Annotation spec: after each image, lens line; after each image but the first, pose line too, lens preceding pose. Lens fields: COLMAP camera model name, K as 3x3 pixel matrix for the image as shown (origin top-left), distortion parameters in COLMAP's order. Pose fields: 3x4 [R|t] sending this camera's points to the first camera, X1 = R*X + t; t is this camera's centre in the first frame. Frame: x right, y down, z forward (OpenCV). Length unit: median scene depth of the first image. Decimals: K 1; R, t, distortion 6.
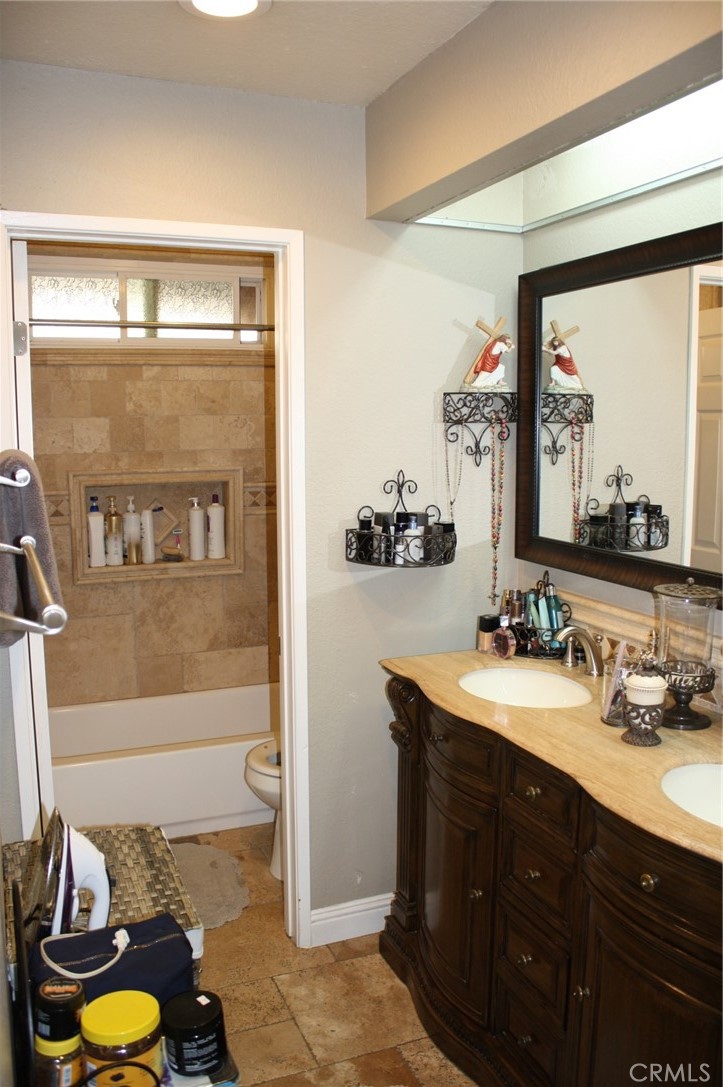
lens RADIAL K [[913.1, 0, 363.2], [0, 913.1, 557.4], [0, 0, 1]] dist [-0.159304, 0.144162]
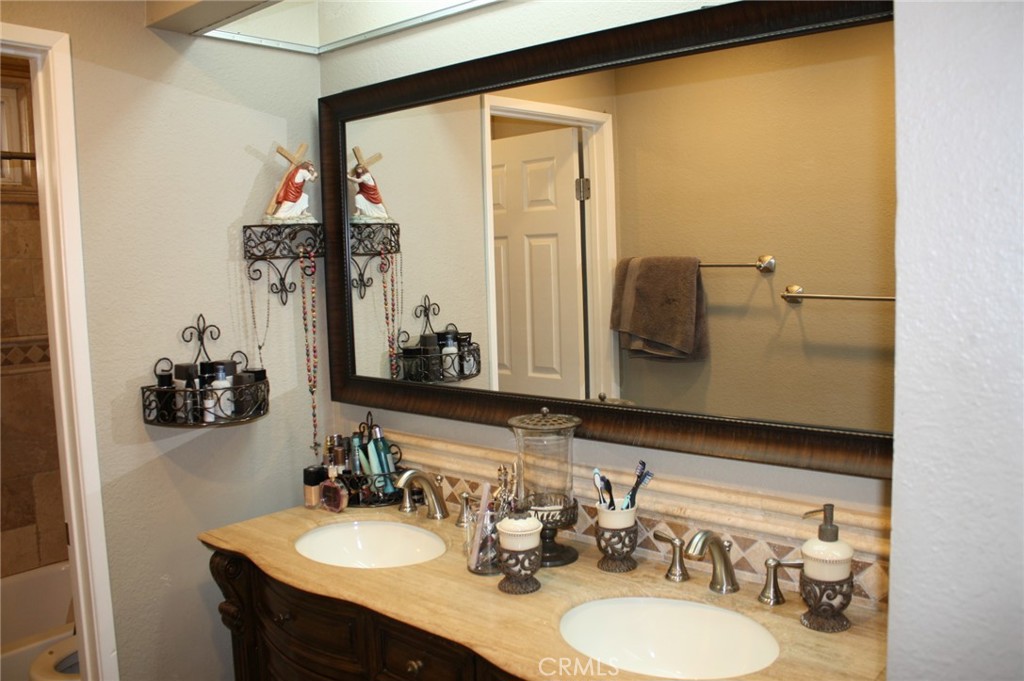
lens RADIAL K [[860.1, 0, 512.0], [0, 860.1, 340.5], [0, 0, 1]] dist [-0.159304, 0.144162]
pose [[0.896594, -0.070109, 0.437269, -0.047787], [0.092731, 0.995222, -0.030572, -0.018111], [-0.433036, 0.067959, 0.898811, 0.140303]]
